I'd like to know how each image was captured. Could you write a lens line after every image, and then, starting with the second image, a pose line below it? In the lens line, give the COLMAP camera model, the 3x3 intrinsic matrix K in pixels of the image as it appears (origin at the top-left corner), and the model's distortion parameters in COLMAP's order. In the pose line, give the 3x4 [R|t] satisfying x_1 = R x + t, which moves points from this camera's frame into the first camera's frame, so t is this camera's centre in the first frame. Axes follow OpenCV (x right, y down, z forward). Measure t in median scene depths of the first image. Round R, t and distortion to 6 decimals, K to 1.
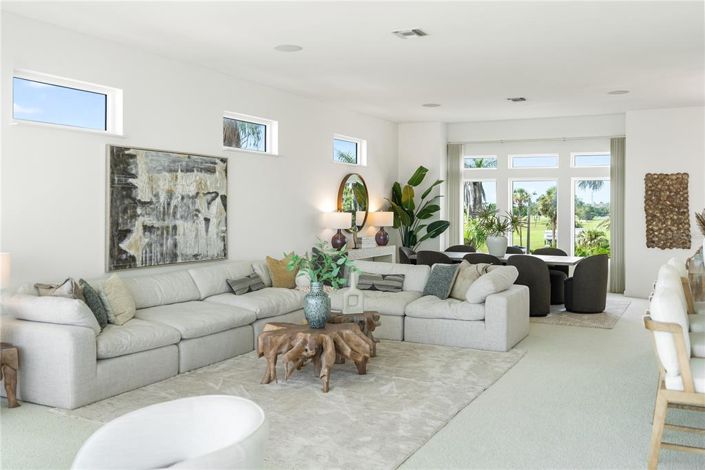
lens RADIAL K [[657.6, 0, 354.8], [0, 657.6, 202.4], [0, 0, 1]] dist [0.007556, 0.000781]
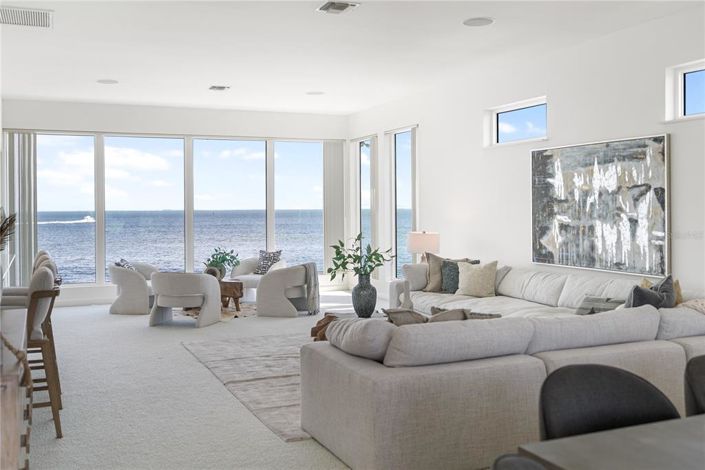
lens RADIAL K [[707.9, 0, 349.6], [0, 707.9, 204.5], [0, 0, 1]] dist [0.006653, -0.001986]
pose [[-0.631970, -0.002096, -0.774990, 0.685305], [0.009482, 0.999901, -0.010436, 0.013340], [0.774935, -0.013944, -0.631887, 1.368353]]
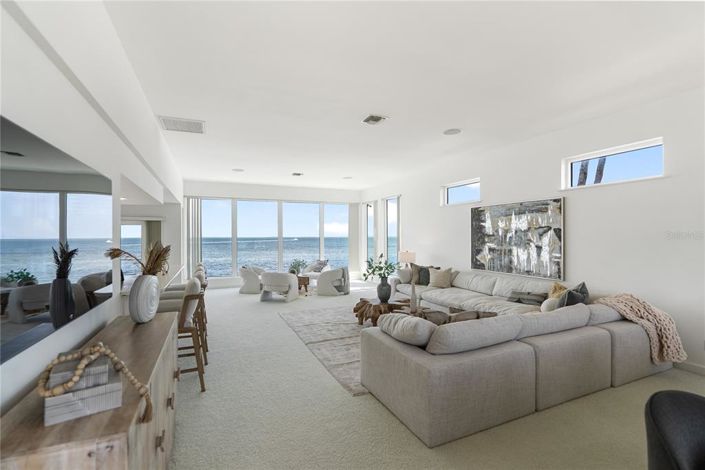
lens RADIAL K [[320.4, 0, 352.5], [0, 320.4, 235.0], [0, 0, 1]] dist [-0.000061, 0.000064]
pose [[-0.625224, -0.003930, -0.780435, 0.573555], [0.005881, 0.999935, -0.009747, 0.005583], [0.780423, -0.010683, -0.625161, 1.200222]]
